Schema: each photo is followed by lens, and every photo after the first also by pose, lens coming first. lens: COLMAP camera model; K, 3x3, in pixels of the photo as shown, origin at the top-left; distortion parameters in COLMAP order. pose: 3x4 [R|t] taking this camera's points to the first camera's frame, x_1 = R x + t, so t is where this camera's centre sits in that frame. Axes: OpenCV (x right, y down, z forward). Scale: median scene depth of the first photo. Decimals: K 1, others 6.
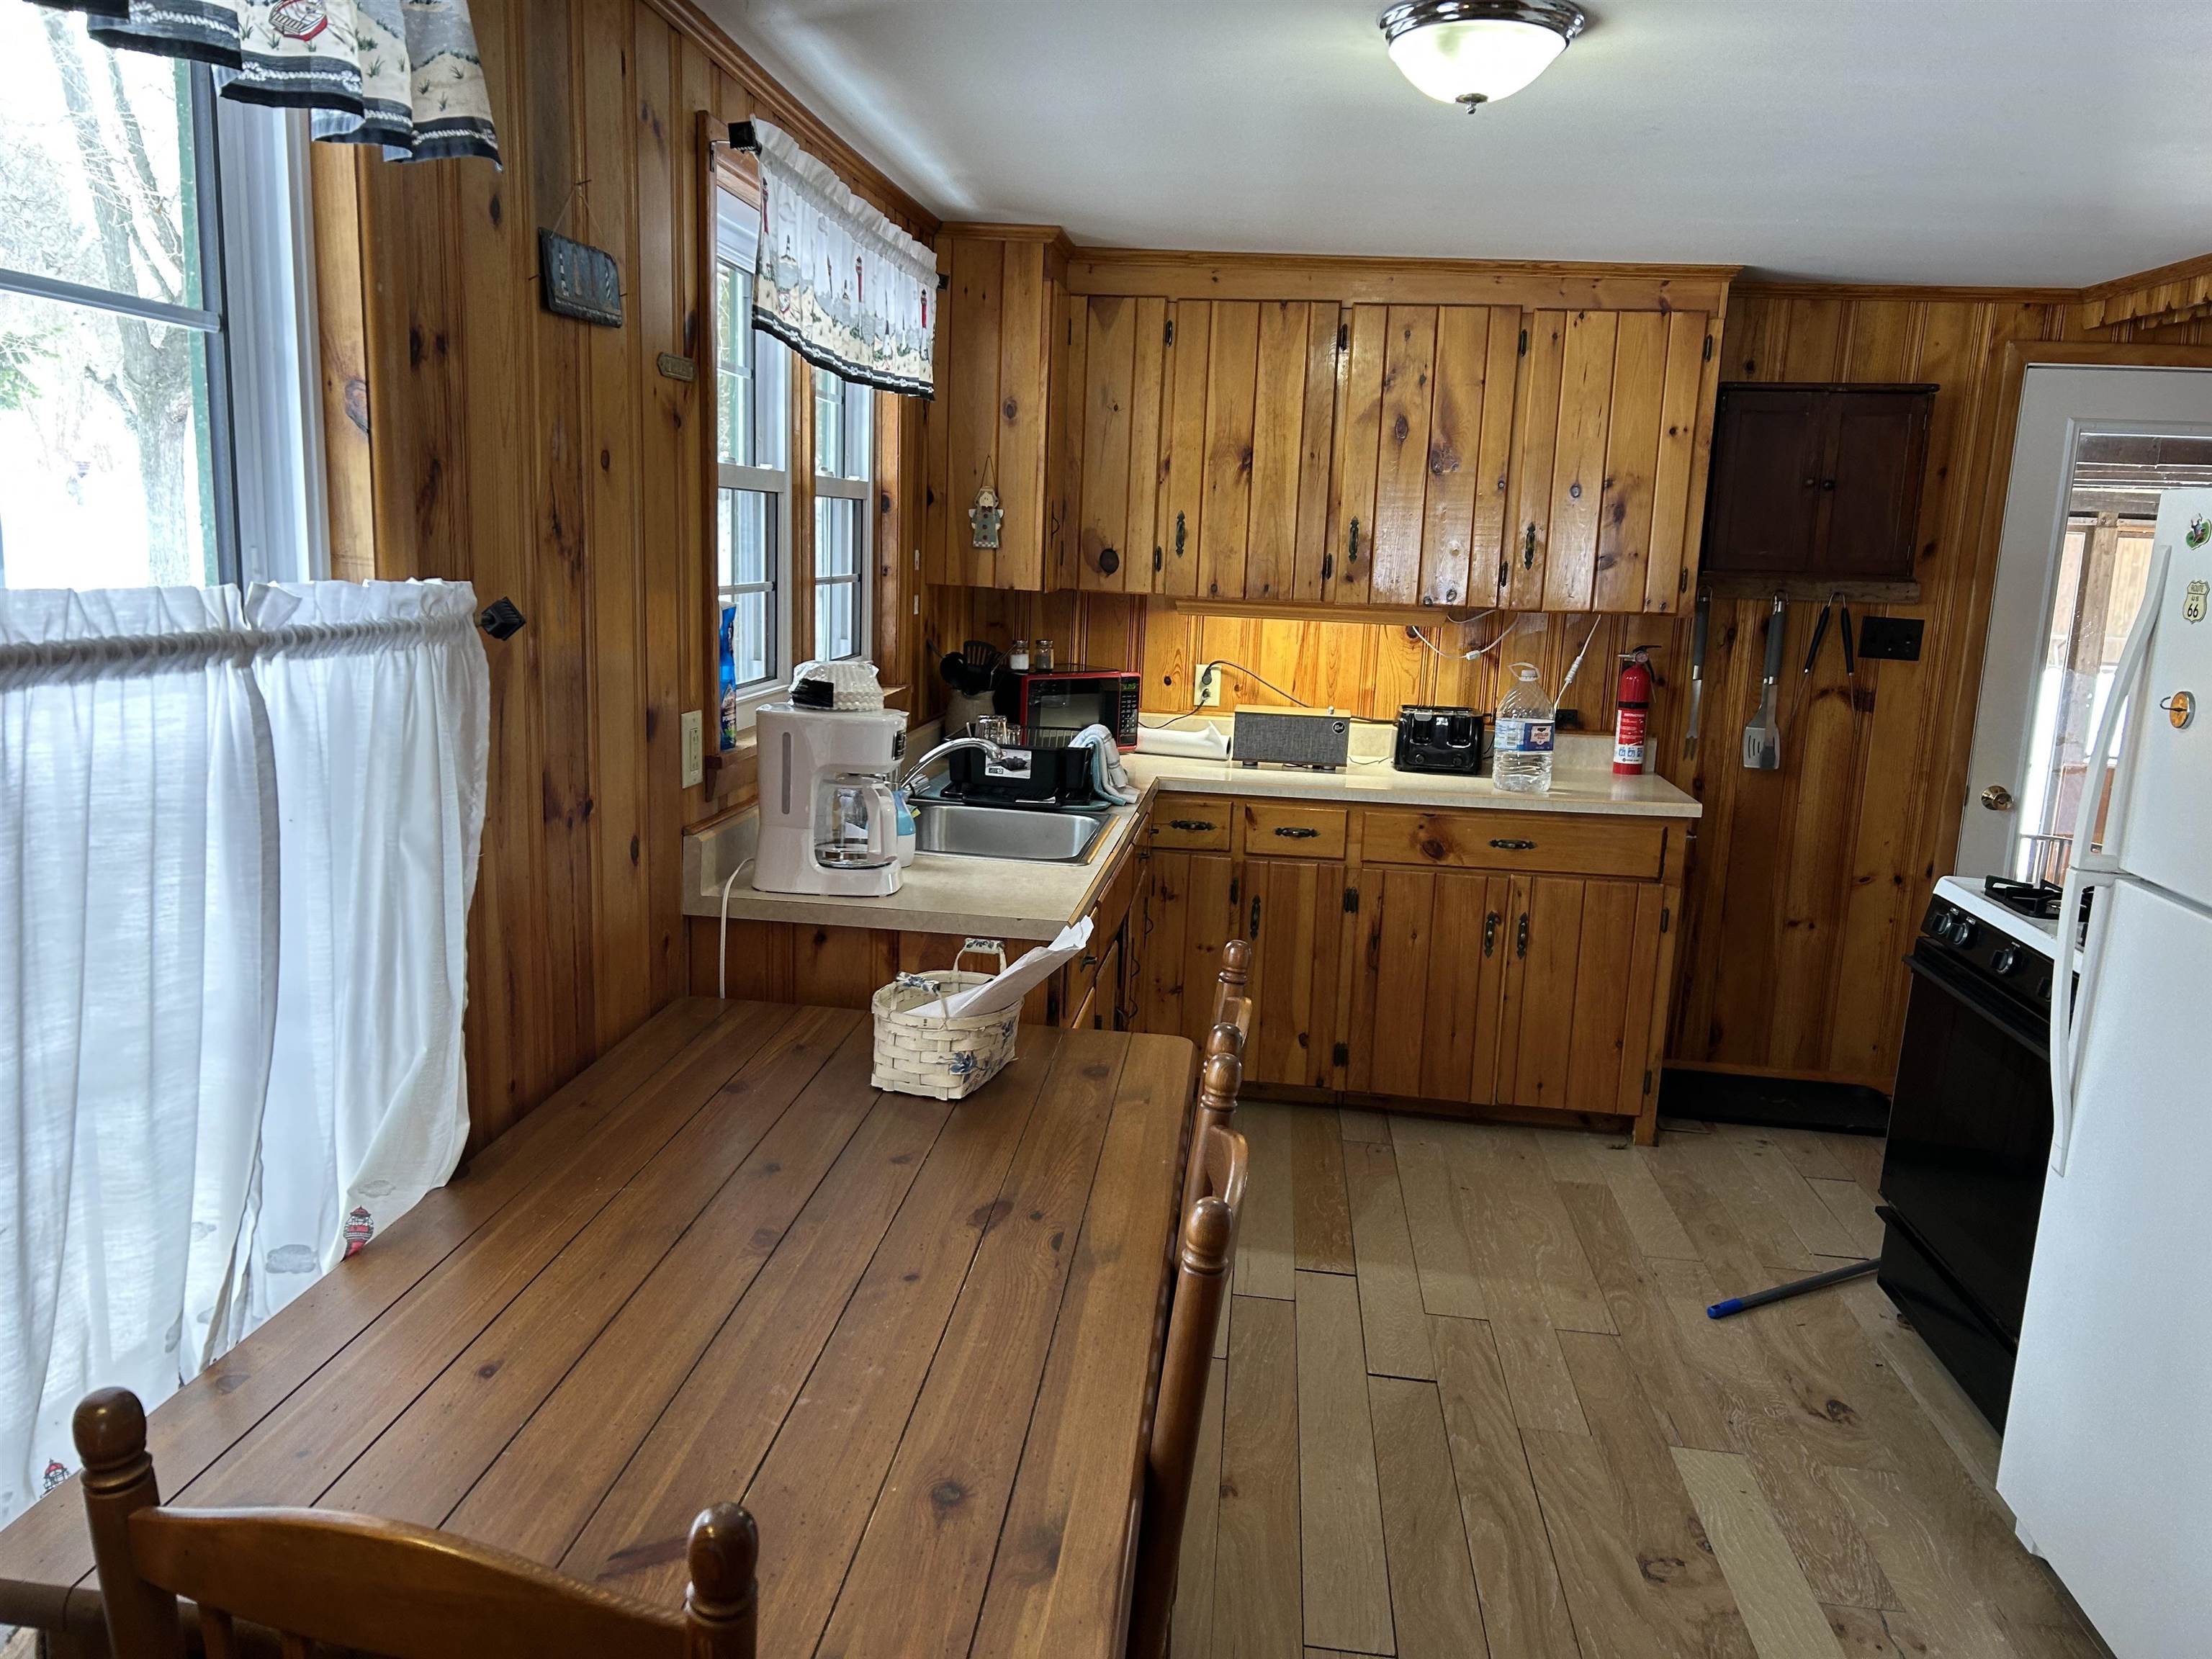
lens RADIAL K [[1654.5, 0, 1109.4], [0, 1654.5, 843.1], [0, 0, 1]] dist [0.039758, -0.044538]
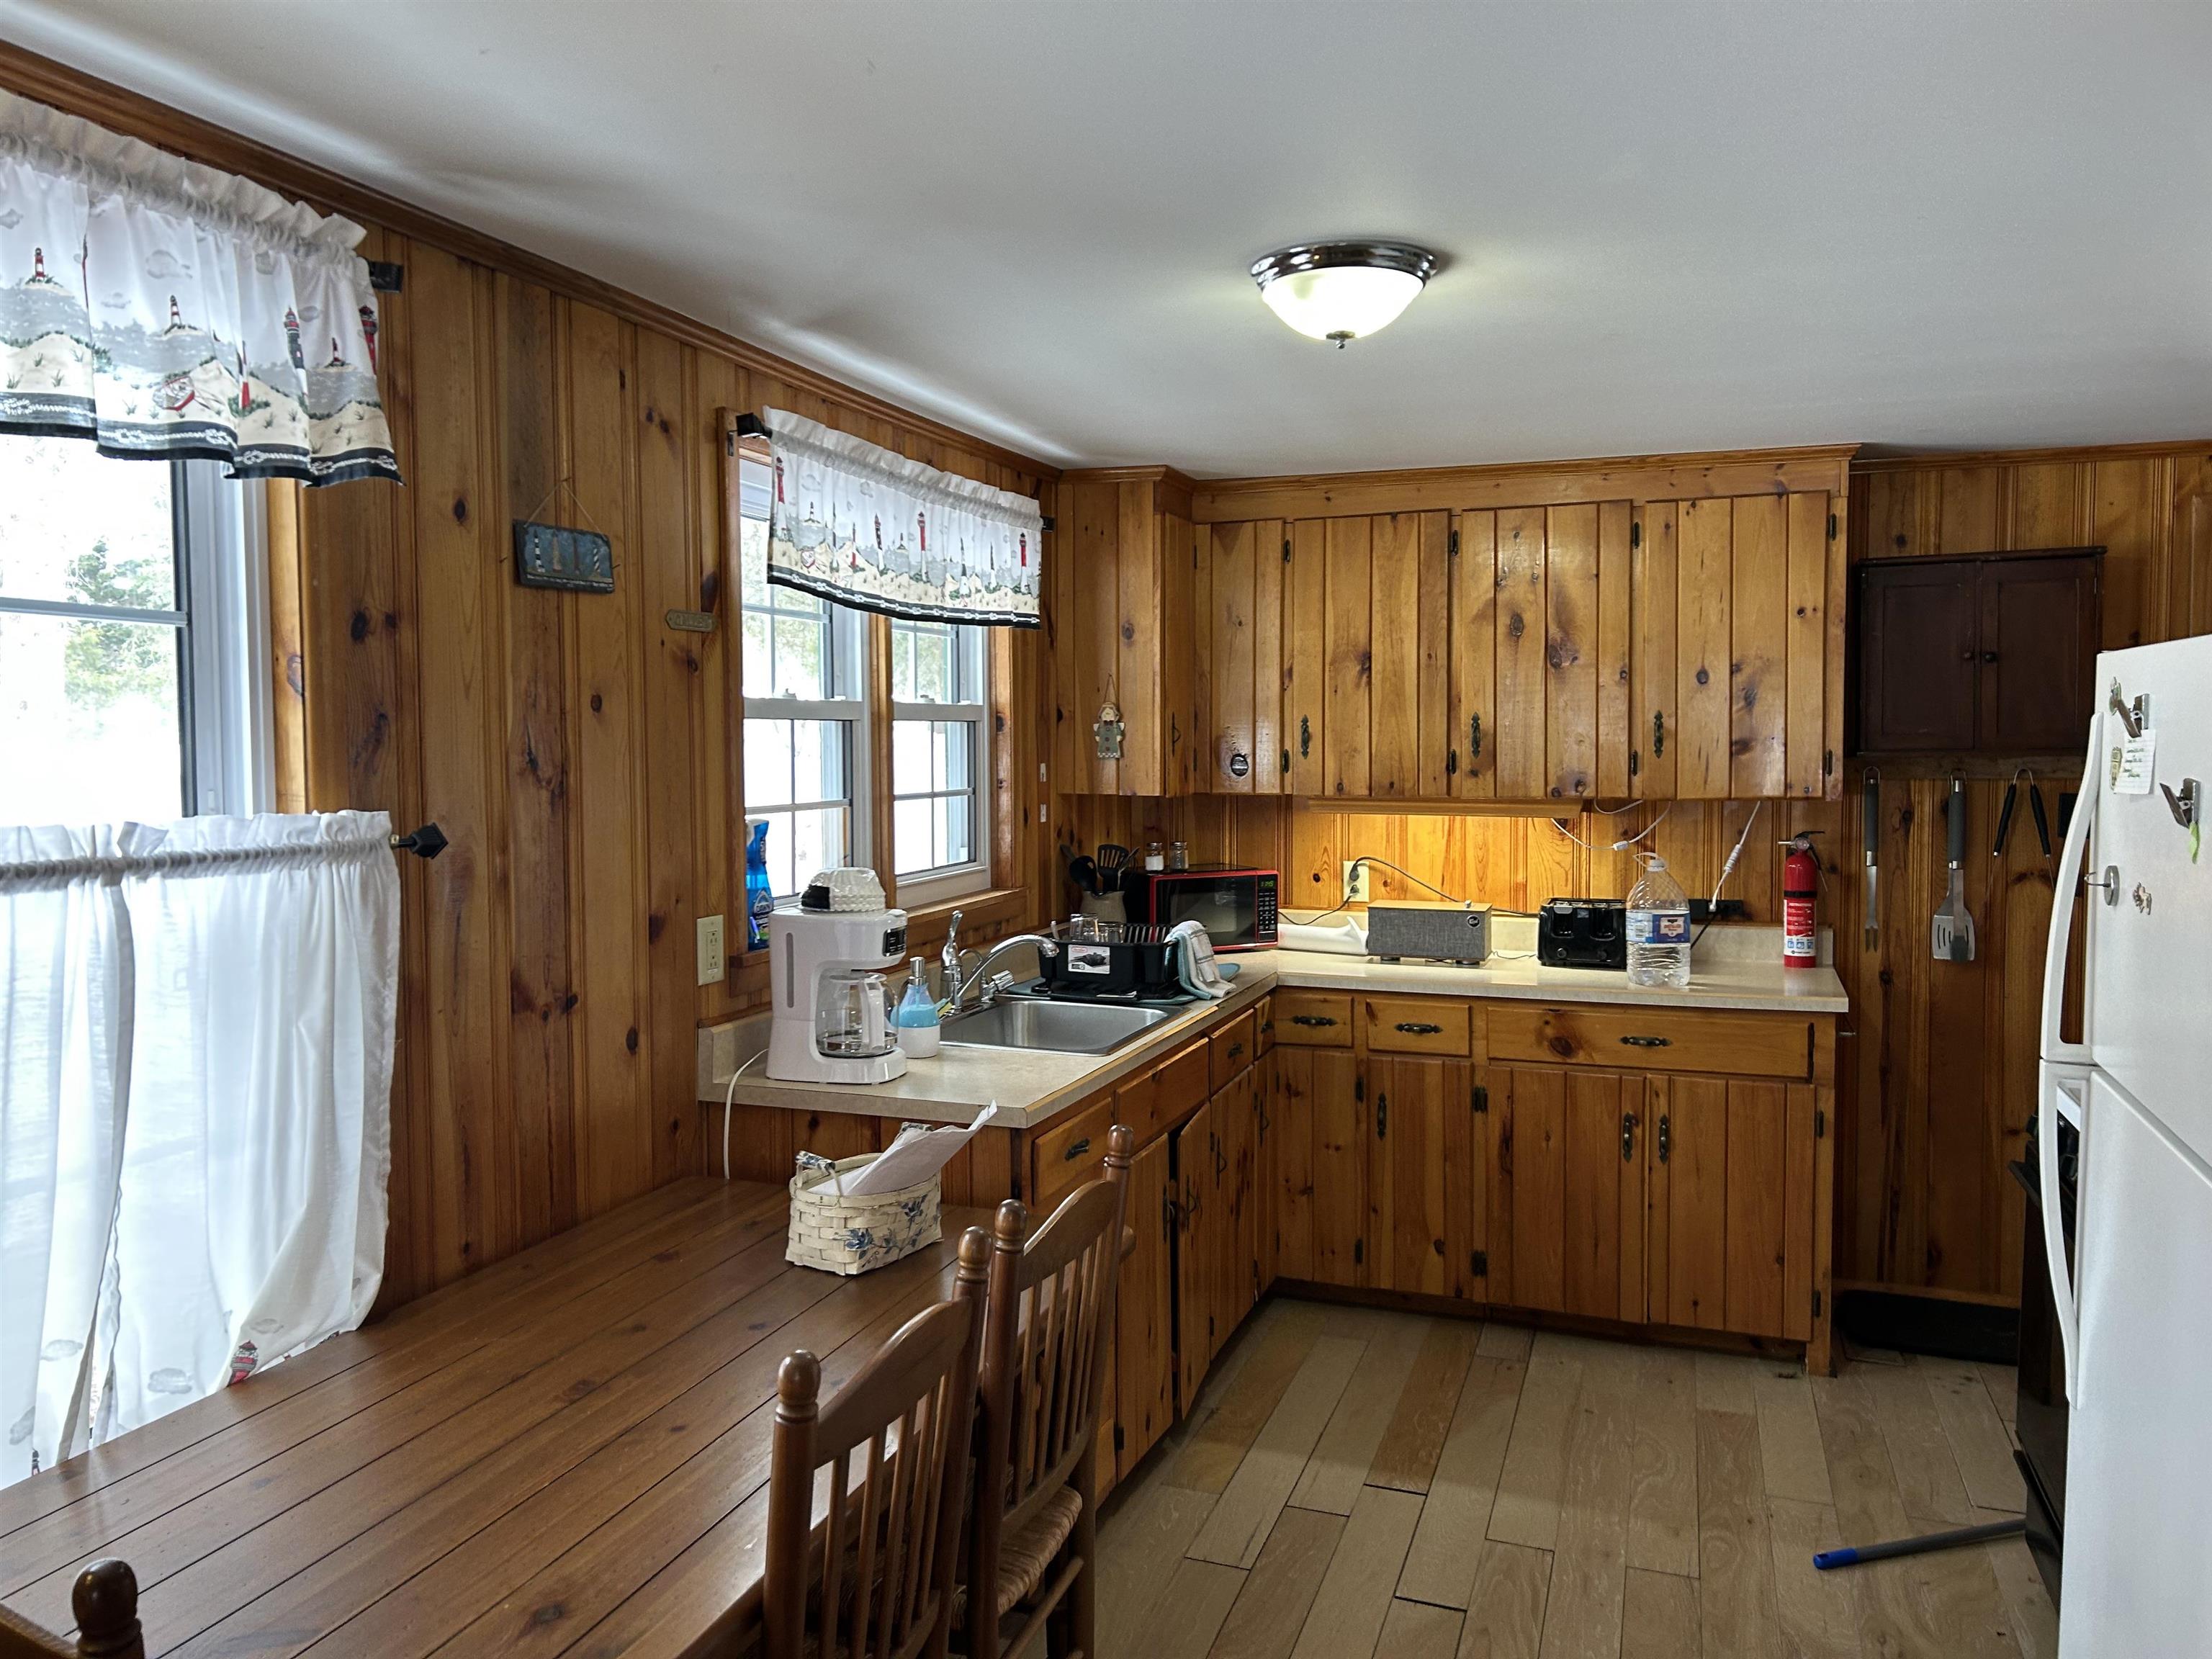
lens RADIAL K [[1654.5, 0, 1100.0], [0, 1654.5, 815.0], [0, 0, 1]] dist [0.039758, -0.044538]
pose [[0.970872, -0.033306, -0.237271, 0.199227], [-0.000363, 0.990086, -0.140465, 0.007429], [0.239597, 0.136459, 0.961235, -0.018112]]
